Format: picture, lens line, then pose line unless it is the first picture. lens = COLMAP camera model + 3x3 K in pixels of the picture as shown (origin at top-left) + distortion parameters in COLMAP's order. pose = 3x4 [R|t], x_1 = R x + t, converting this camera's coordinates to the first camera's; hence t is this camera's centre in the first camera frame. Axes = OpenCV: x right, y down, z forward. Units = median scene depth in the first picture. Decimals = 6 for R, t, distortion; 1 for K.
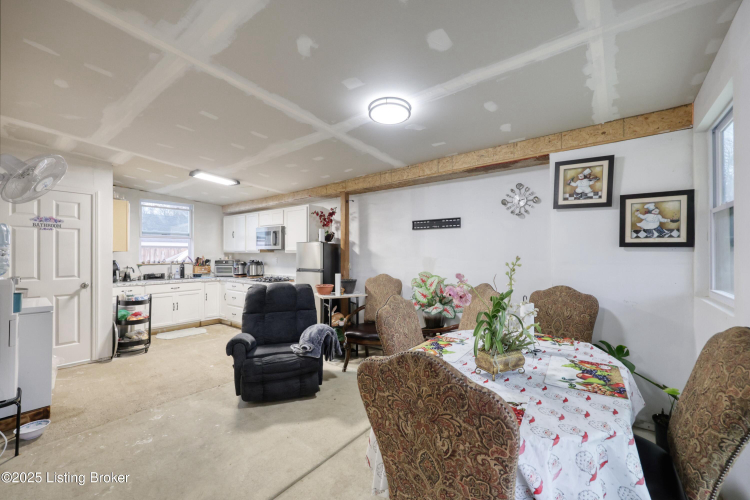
lens RADIAL K [[302.5, 0, 375.0], [0, 302.5, 250.0], [0, 0, 1]] dist [0.000463, 0.000018]
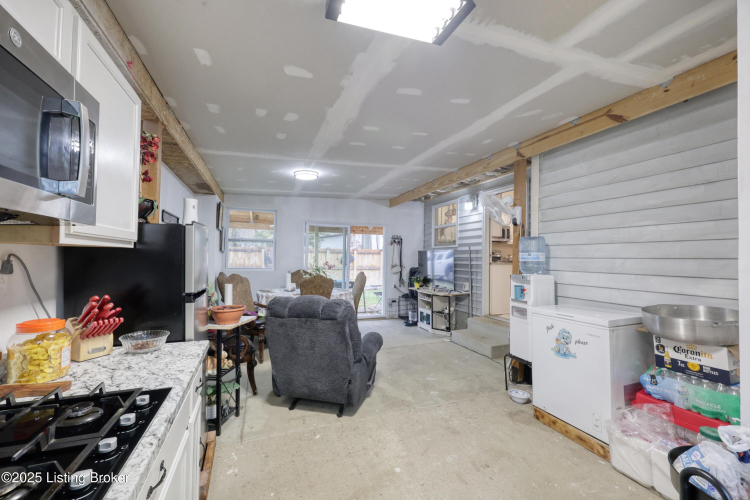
lens RADIAL K [[302.5, 0, 375.0], [0, 302.5, 250.0], [0, 0, 1]] dist [0.000463, 0.000018]
pose [[-0.861795, -0.000297, 0.507256, -0.928640], [-0.015715, 0.999535, -0.026112, 0.017511], [-0.507013, -0.030475, -0.861400, 1.789028]]
